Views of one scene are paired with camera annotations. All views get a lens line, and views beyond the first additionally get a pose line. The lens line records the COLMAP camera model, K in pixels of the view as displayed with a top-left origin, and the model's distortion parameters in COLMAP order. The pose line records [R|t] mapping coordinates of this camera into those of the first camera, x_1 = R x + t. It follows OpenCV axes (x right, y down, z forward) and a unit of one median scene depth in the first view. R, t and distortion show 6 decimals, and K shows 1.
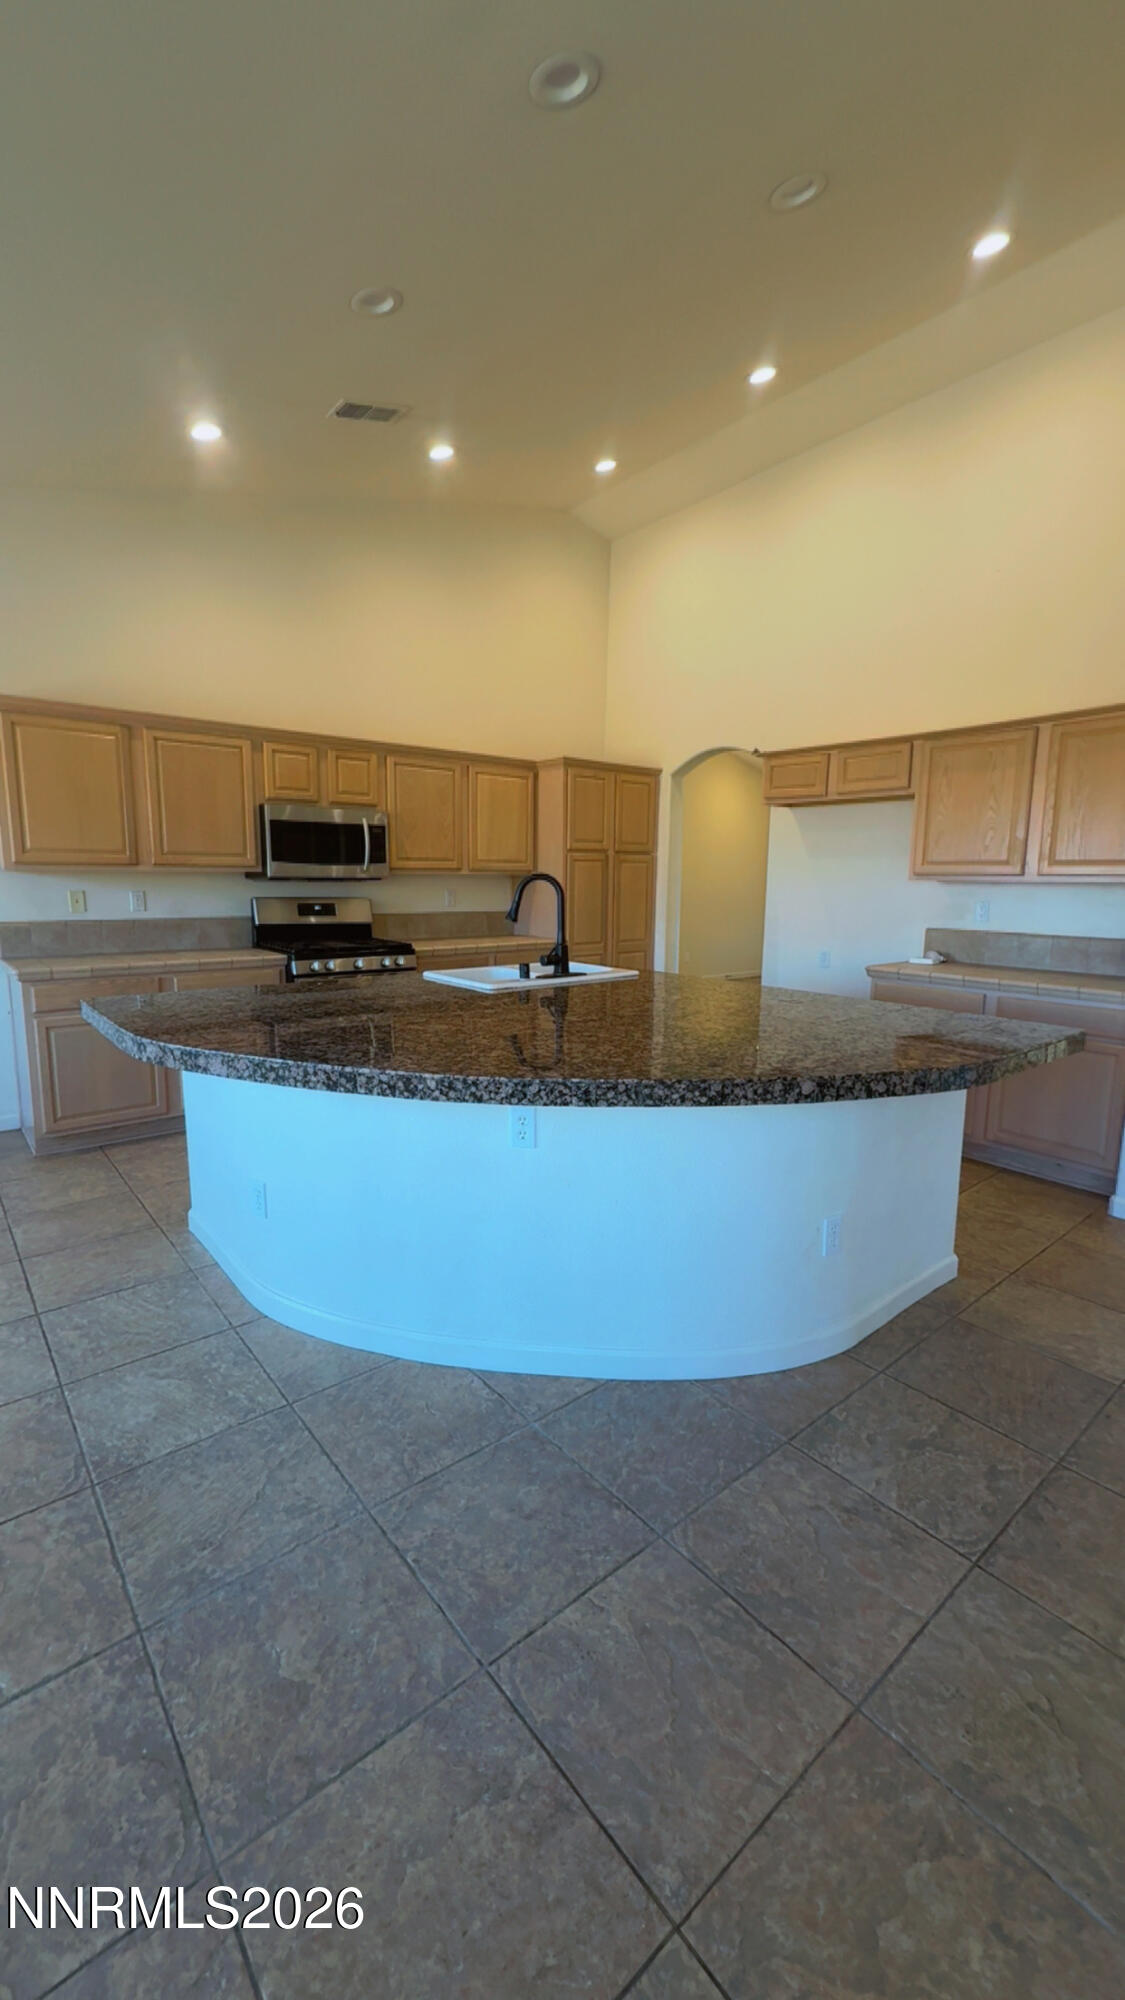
lens RADIAL K [[800.6, 0, 559.6], [0, 800.6, 983.7], [0, 0, 1]] dist [0.000522, -0.000040]
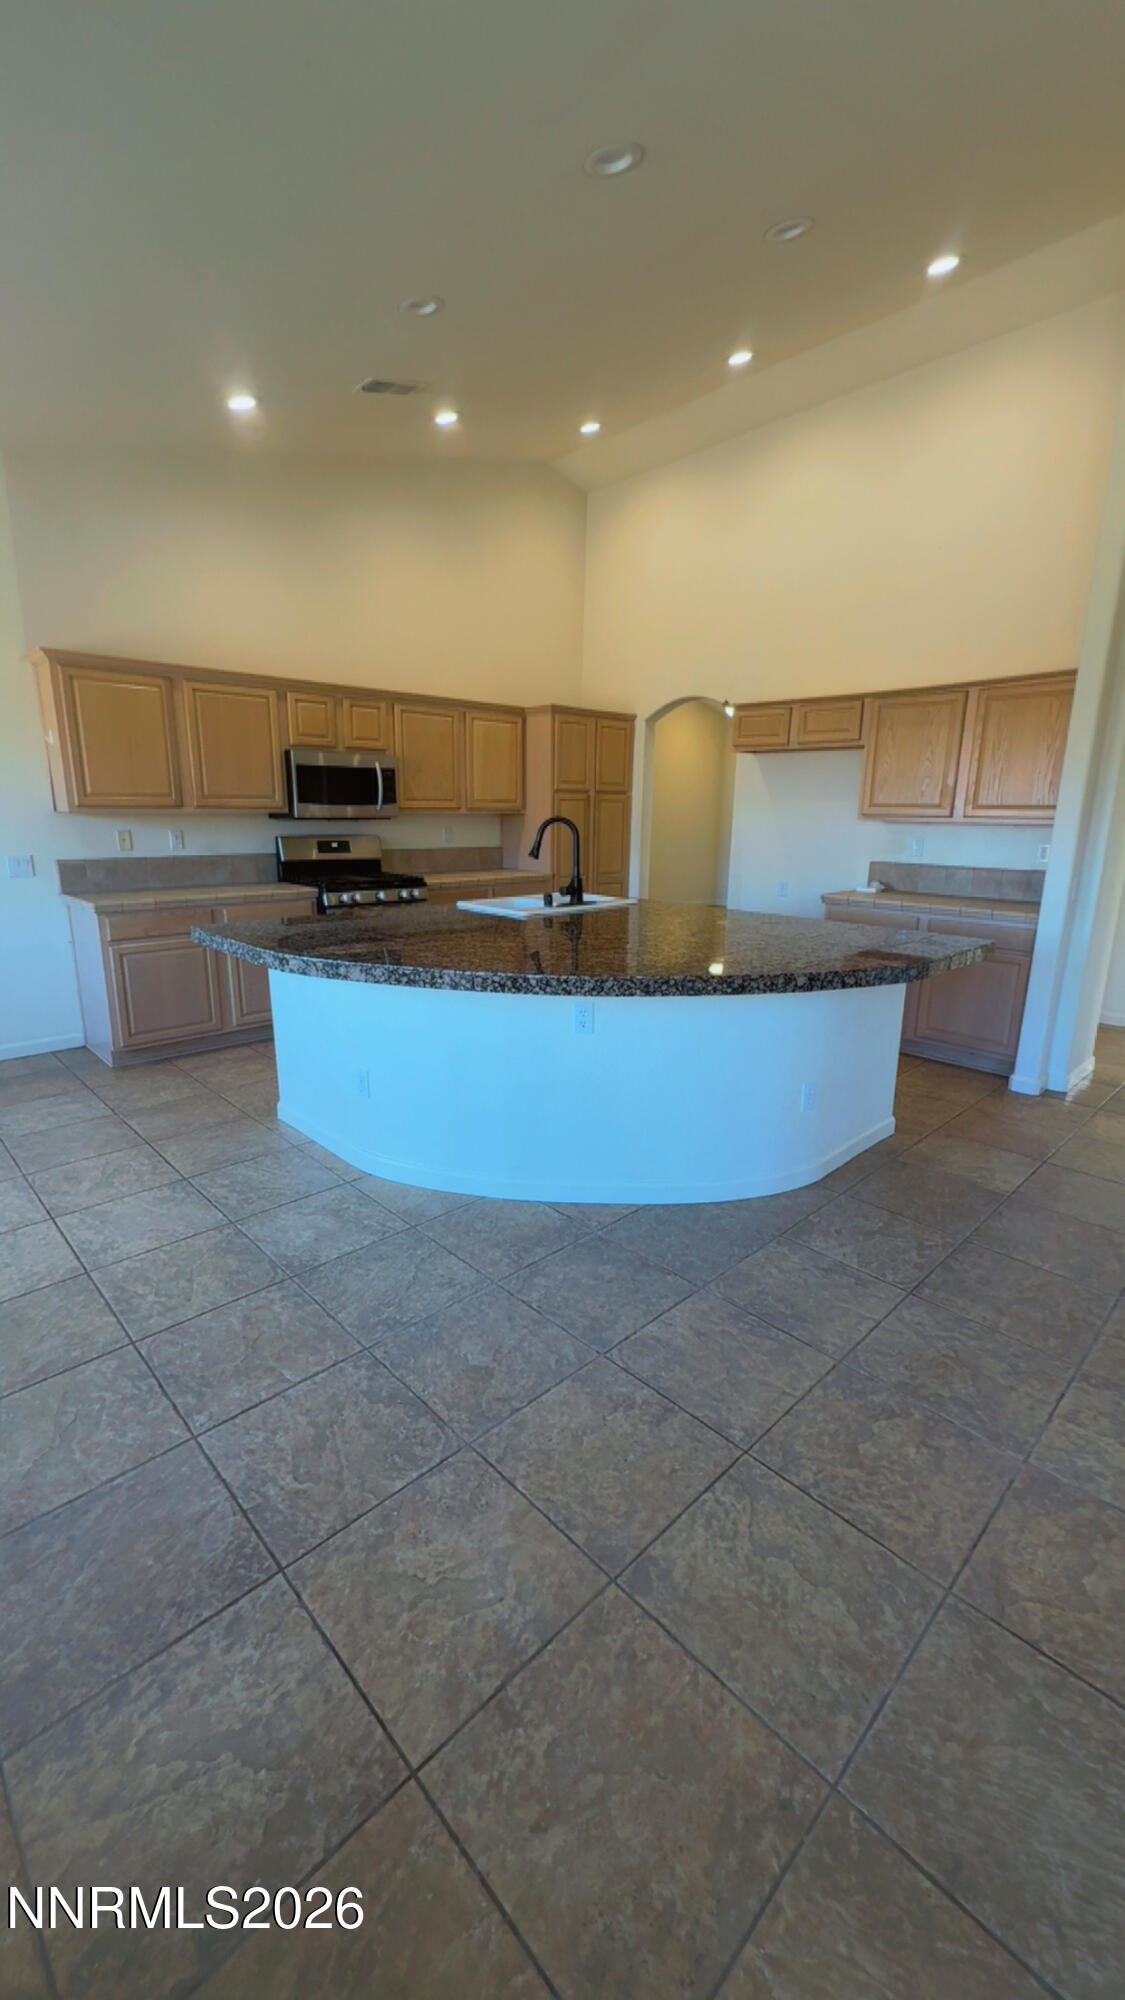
lens RADIAL K [[800.6, 0, 559.6], [0, 800.6, 983.7], [0, 0, 1]] dist [0.000522, -0.000040]
pose [[0.996932, -0.016035, 0.076610, -0.123083], [0.009516, 0.996360, 0.084715, 0.007238], [-0.077690, -0.083726, 0.993456, -0.199699]]
